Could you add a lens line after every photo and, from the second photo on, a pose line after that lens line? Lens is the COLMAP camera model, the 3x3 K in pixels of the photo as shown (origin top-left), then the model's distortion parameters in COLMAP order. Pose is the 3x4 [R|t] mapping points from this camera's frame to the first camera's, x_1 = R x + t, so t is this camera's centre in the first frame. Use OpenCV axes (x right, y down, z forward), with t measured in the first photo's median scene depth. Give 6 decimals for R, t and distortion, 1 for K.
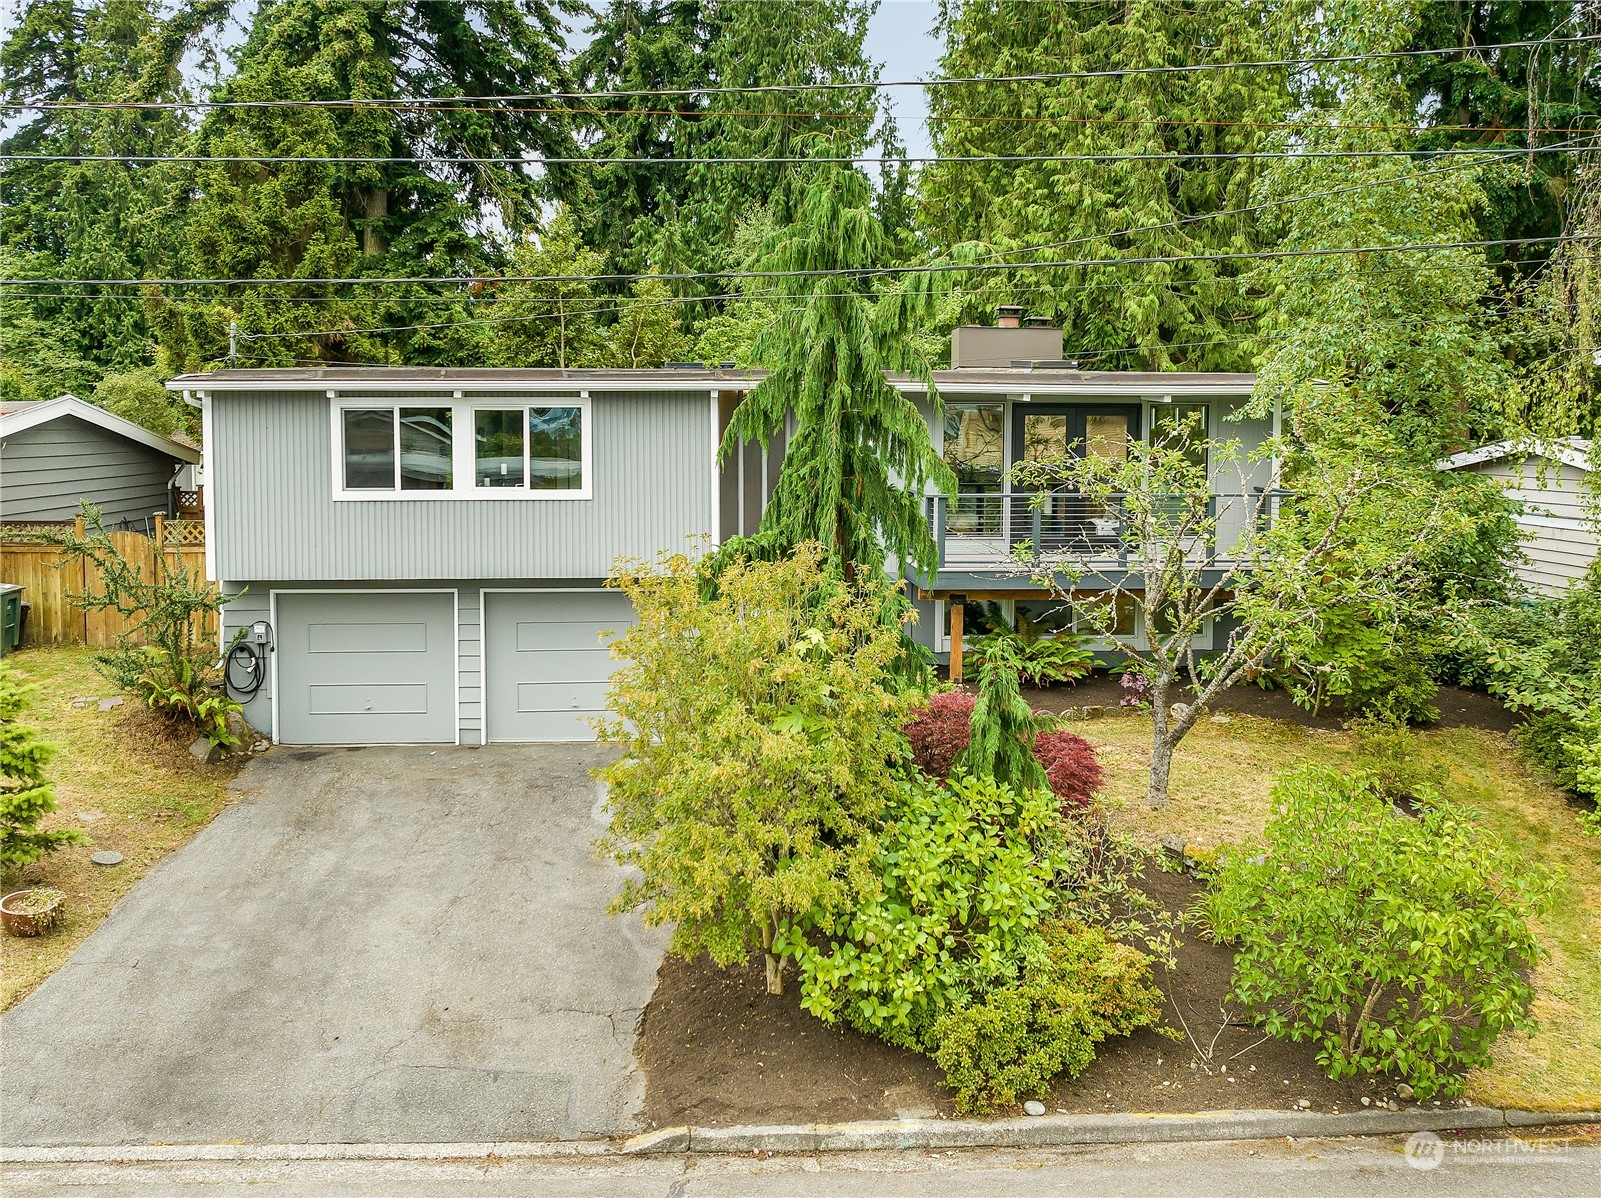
lens RADIAL K [[1200.9, 0, 800.2], [0, 1200.9, 493.6], [0, 0, 1]] dist [-0.037695, 0.000397]
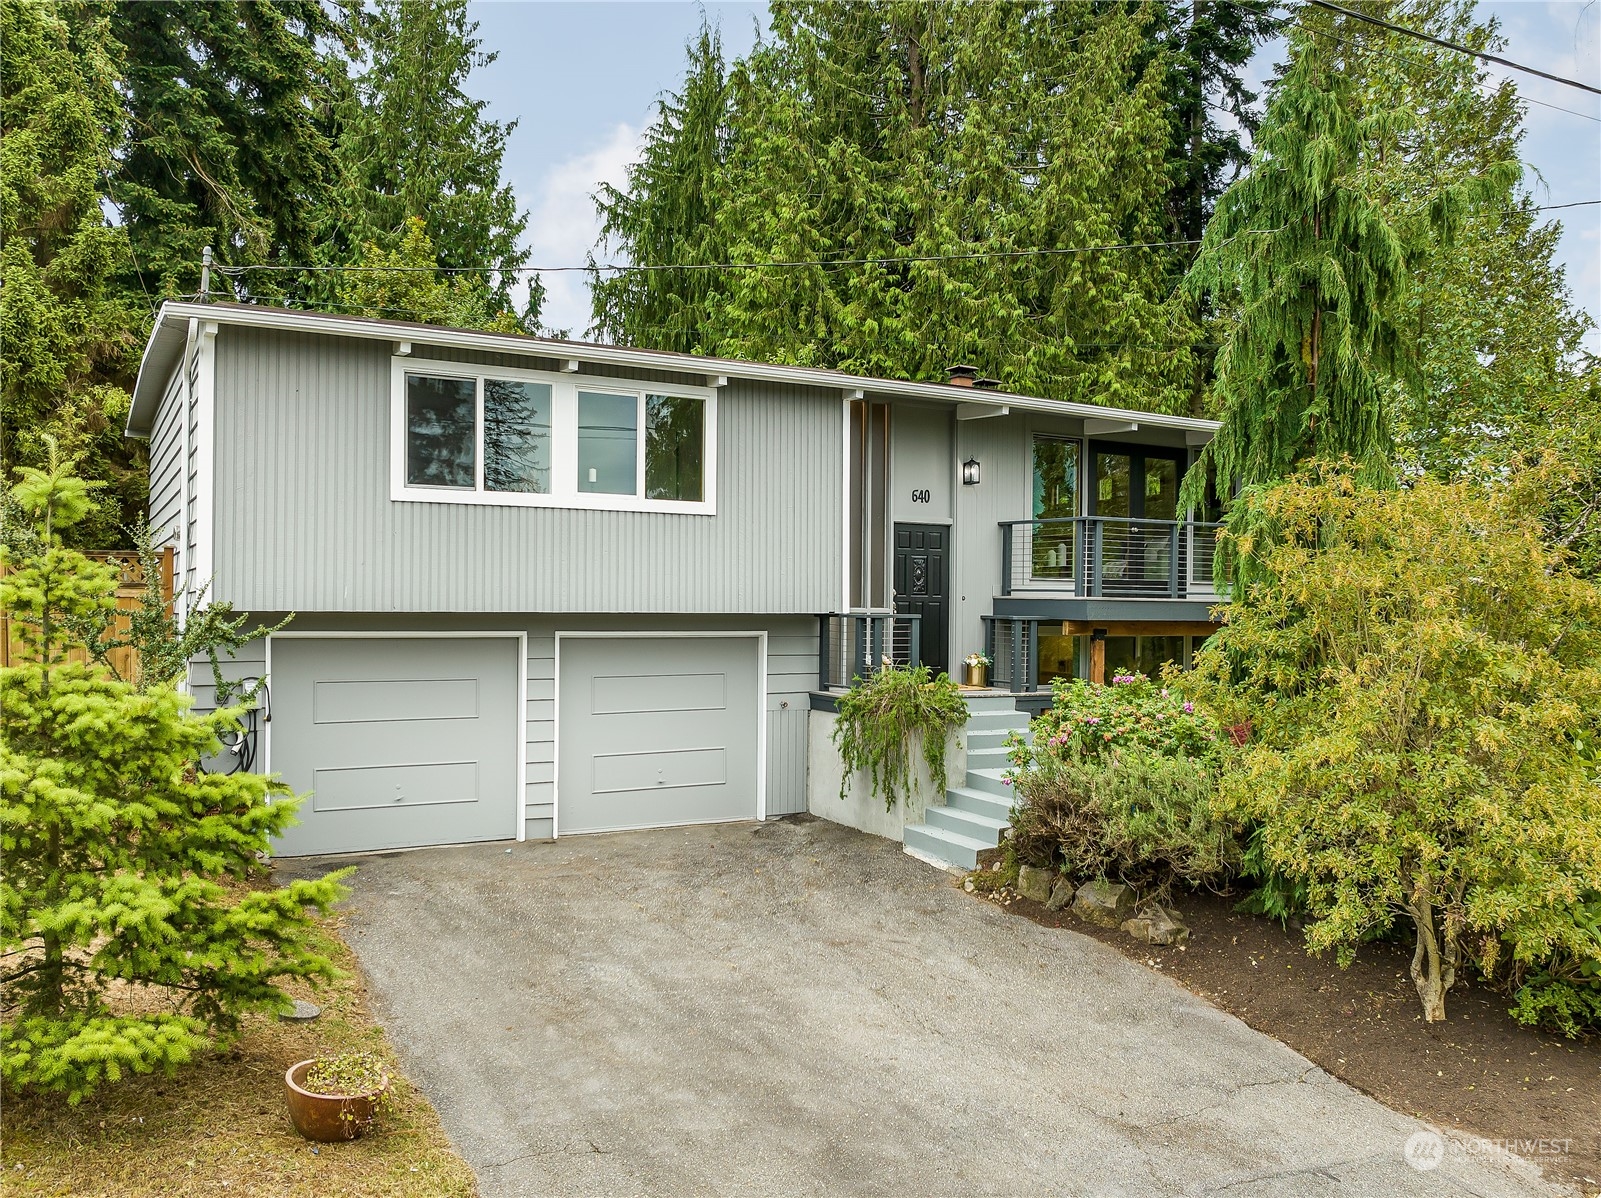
lens RADIAL K [[1170.5, 0, 800.5], [0, 1170.5, 599.0], [0, 0, 1]] dist [-0.035166, 0.001500]
pose [[0.918413, 0.004941, 0.395592, -0.438048], [0.013617, 0.998935, -0.044089, 0.098069], [-0.395389, 0.045879, 0.917367, 0.265932]]
